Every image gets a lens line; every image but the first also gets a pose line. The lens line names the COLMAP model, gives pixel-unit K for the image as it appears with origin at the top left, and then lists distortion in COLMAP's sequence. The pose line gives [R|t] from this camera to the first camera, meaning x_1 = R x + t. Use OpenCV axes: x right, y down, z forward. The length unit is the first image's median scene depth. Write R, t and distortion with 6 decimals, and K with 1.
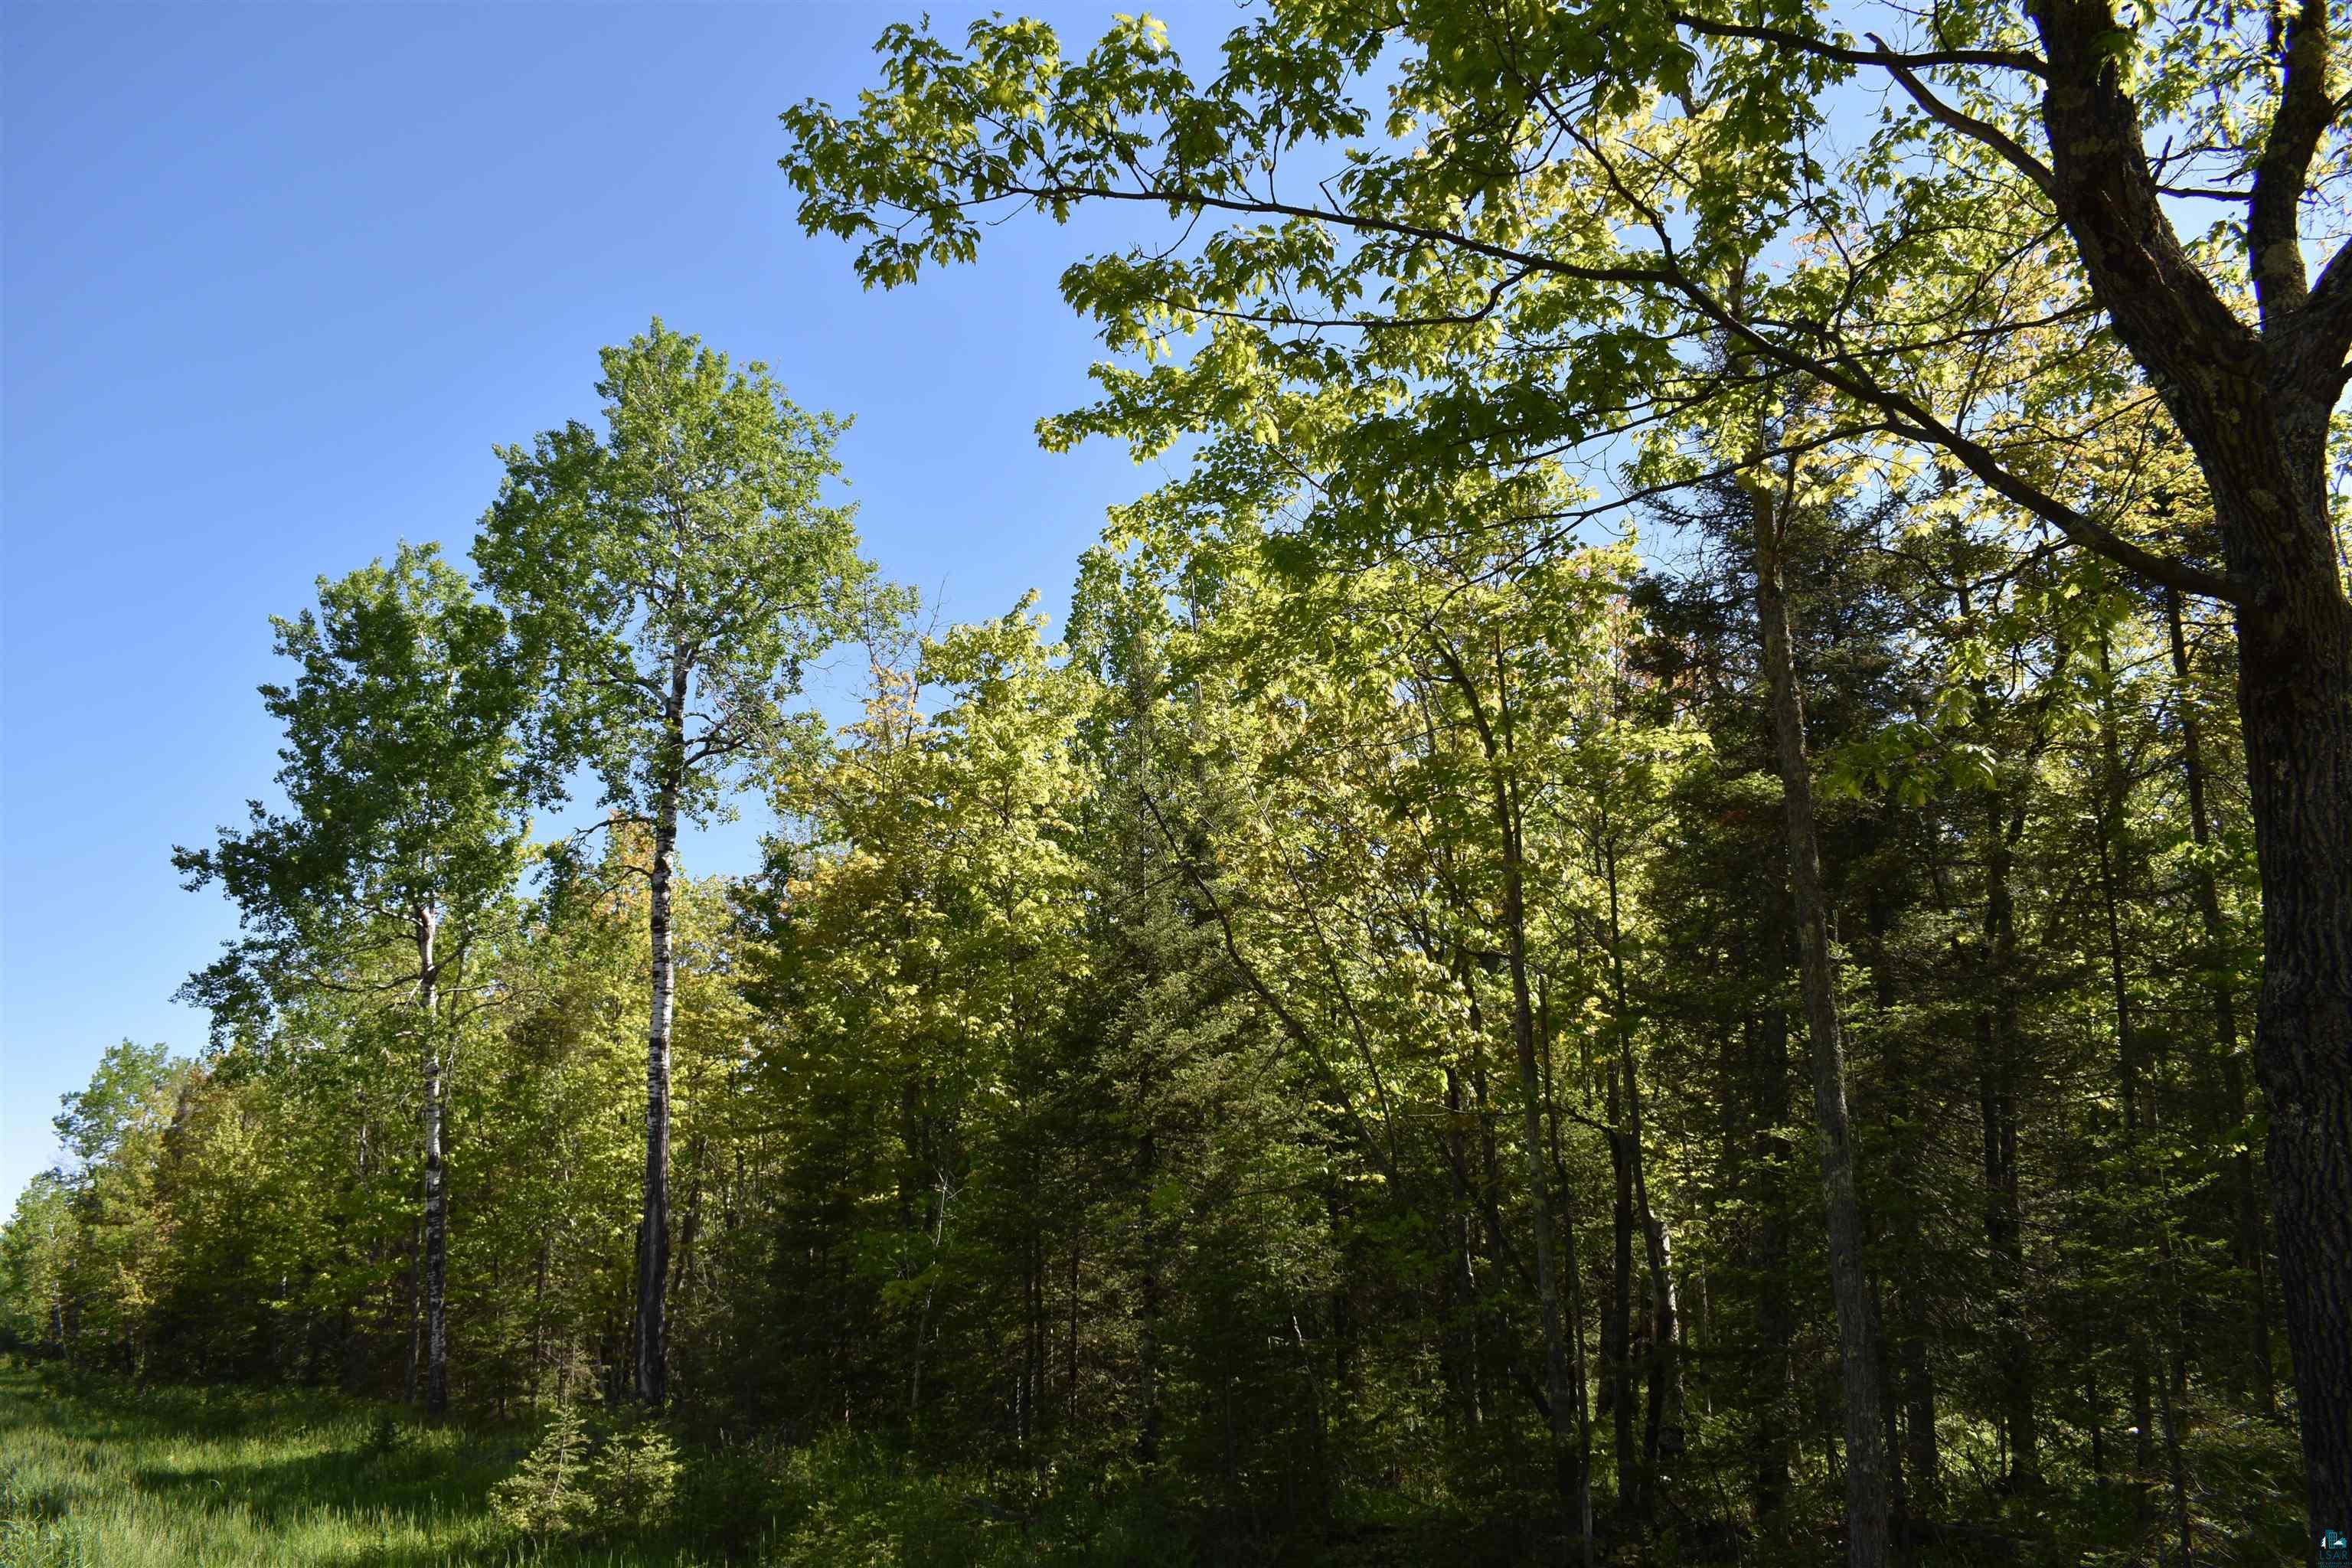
lens RADIAL K [[1825.1, 0, 1164.8], [0, 1825.1, 788.5], [0, 0, 1]] dist [-0.092115, 0.016226]
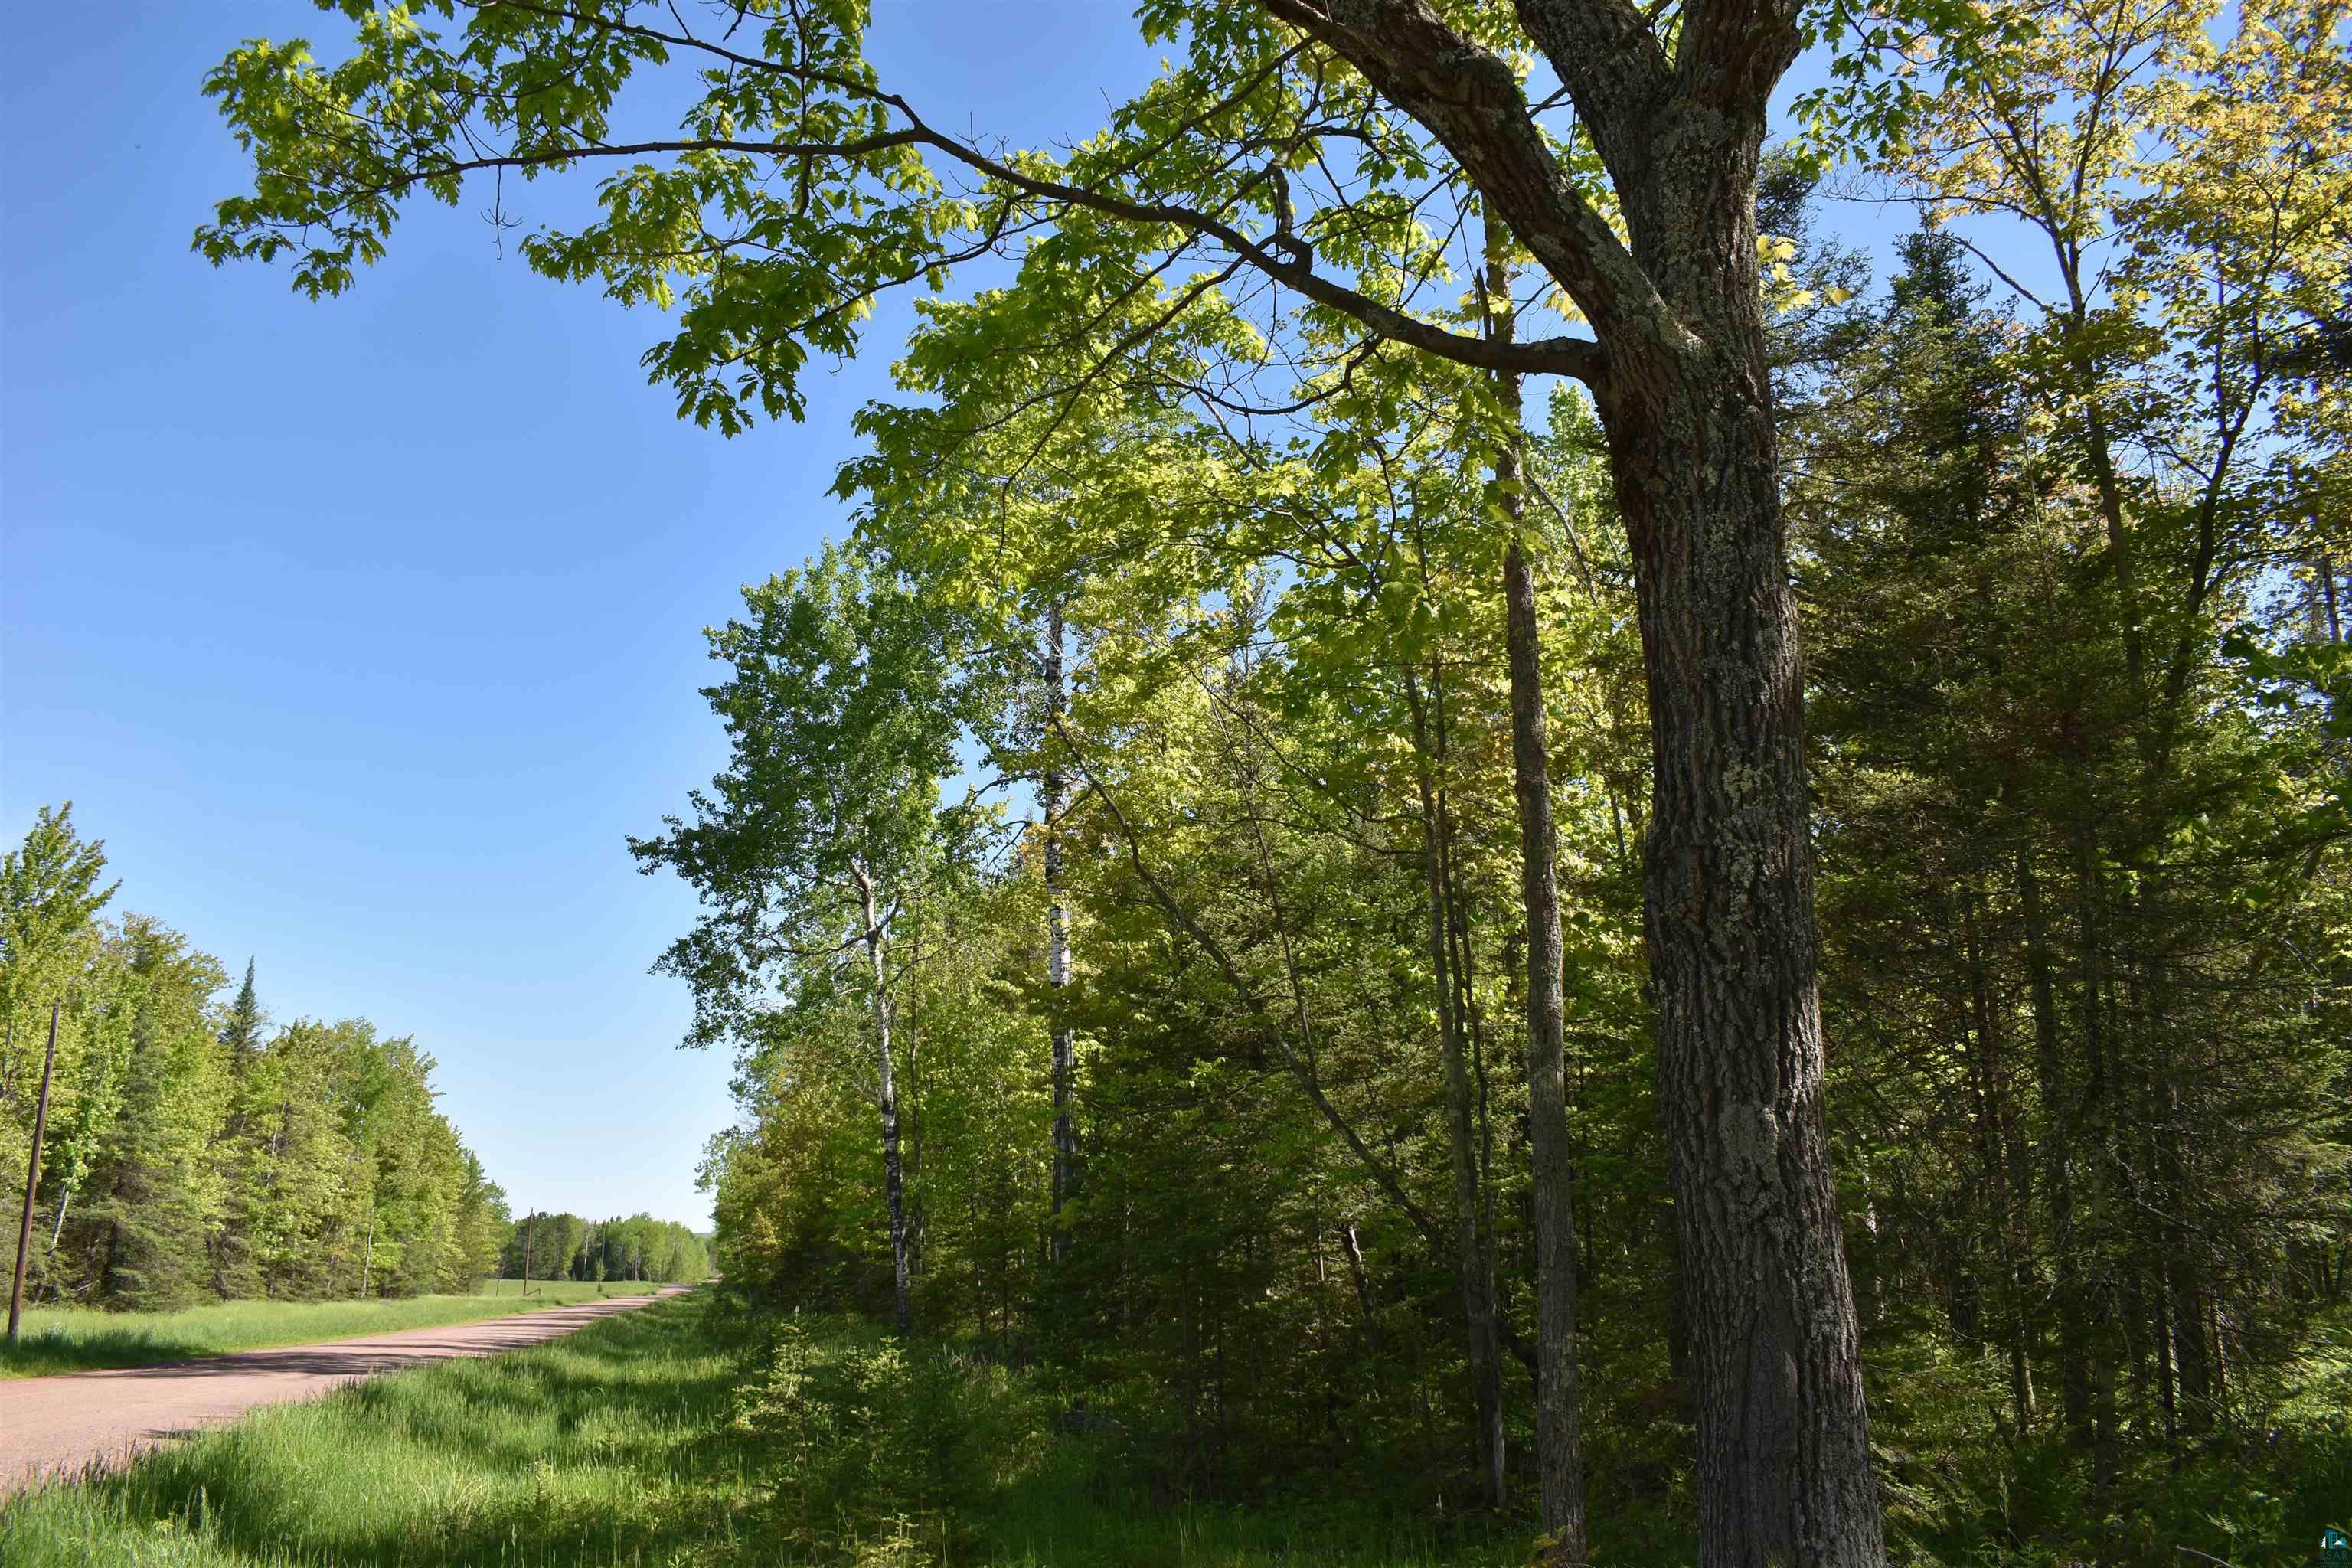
lens RADIAL K [[1825.1, 0, 1164.8], [0, 1825.1, 788.5], [0, 0, 1]] dist [-0.092115, 0.016226]
pose [[0.937505, -0.081917, -0.338192, 0.147880], [0.093972, 0.995386, 0.019397, 0.011002], [0.335043, -0.049965, 0.940877, 0.029226]]
